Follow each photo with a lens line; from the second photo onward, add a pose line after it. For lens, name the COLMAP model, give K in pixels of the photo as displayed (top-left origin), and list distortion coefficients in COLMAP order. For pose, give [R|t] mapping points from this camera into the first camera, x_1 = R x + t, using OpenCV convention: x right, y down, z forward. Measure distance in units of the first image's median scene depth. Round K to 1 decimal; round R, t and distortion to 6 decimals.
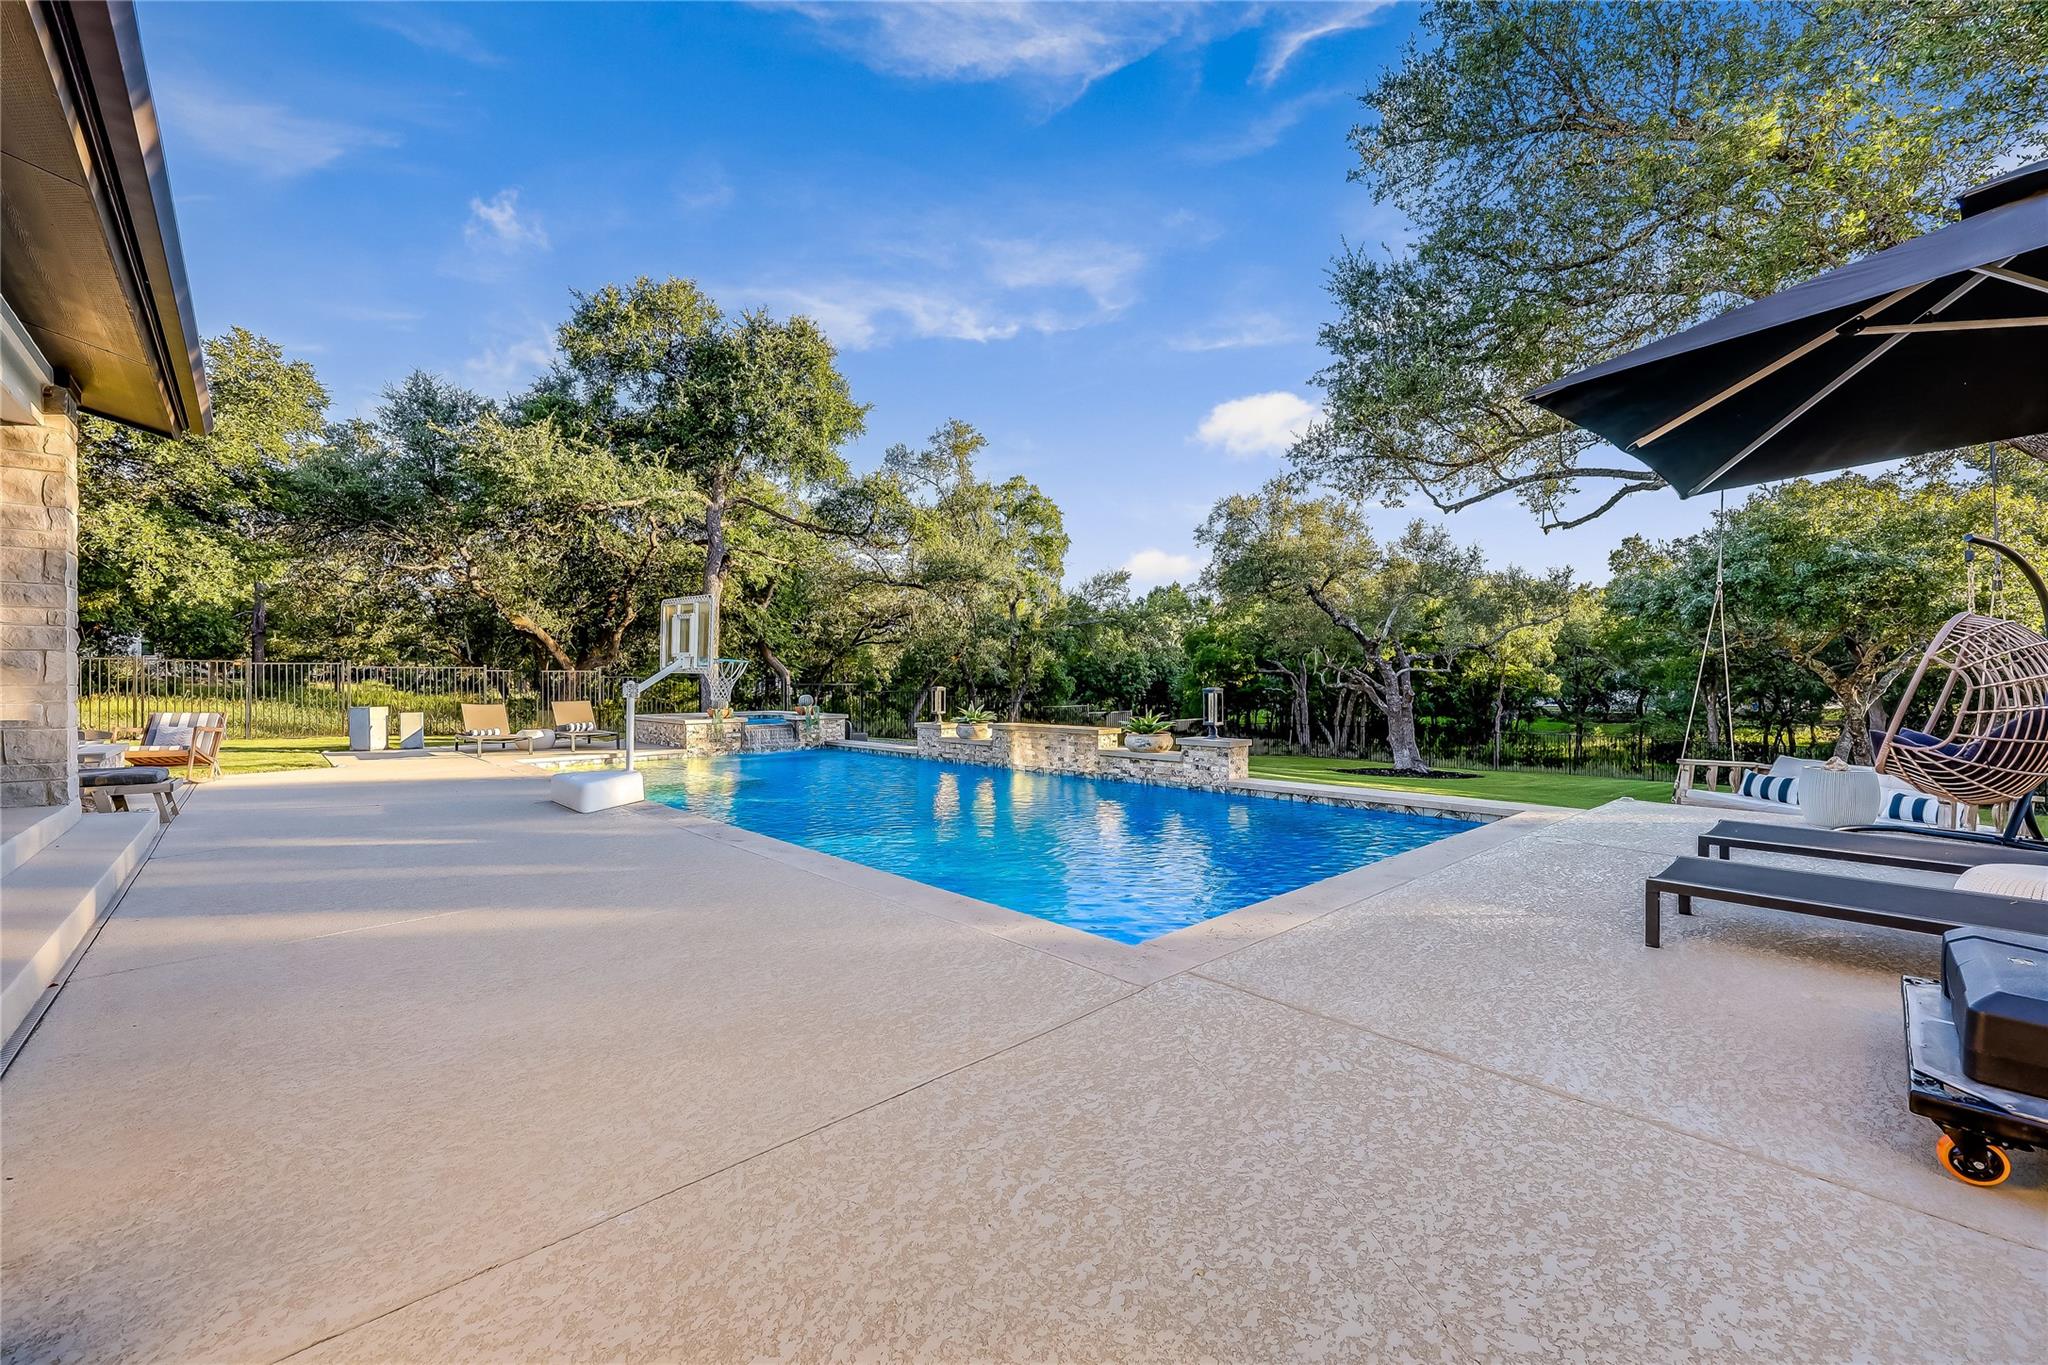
lens RADIAL K [[853.1, 0, 1024.0], [0, 853.1, 682.5], [0, 0, 1]] dist [0.001676, 0.000143]
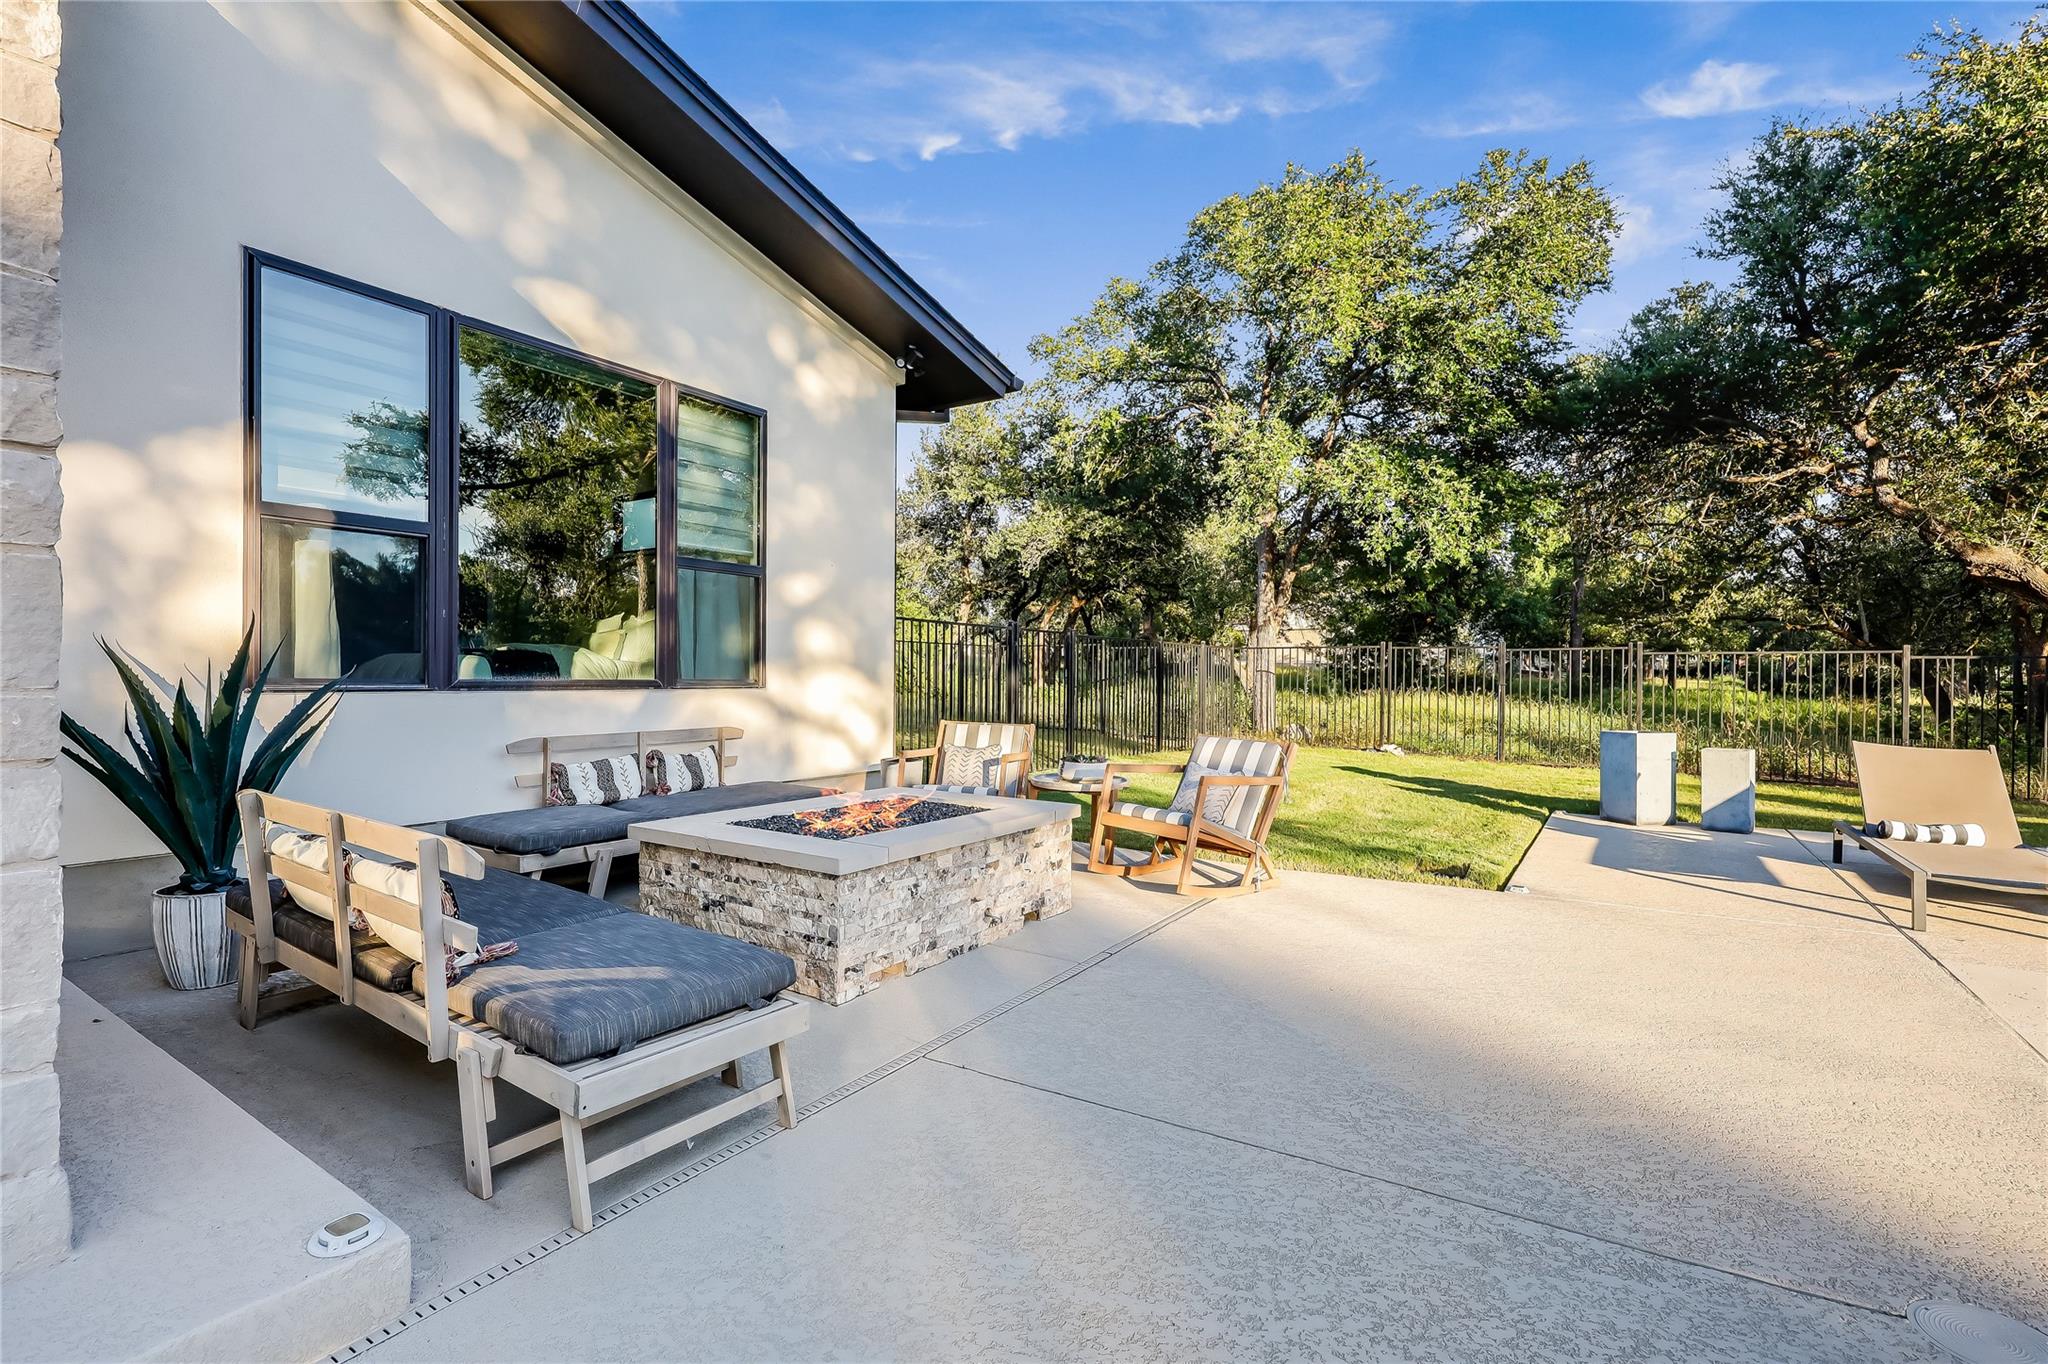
lens RADIAL K [[959.9, 0, 992.4], [0, 959.9, 680.1], [0, 0, 1]] dist [0.000245, 0.000080]
pose [[0.257192, 0.010659, -0.966301, -0.209979], [-0.008795, 0.999924, 0.008689, -0.001300], [0.966320, 0.006264, 0.257266, 0.316607]]
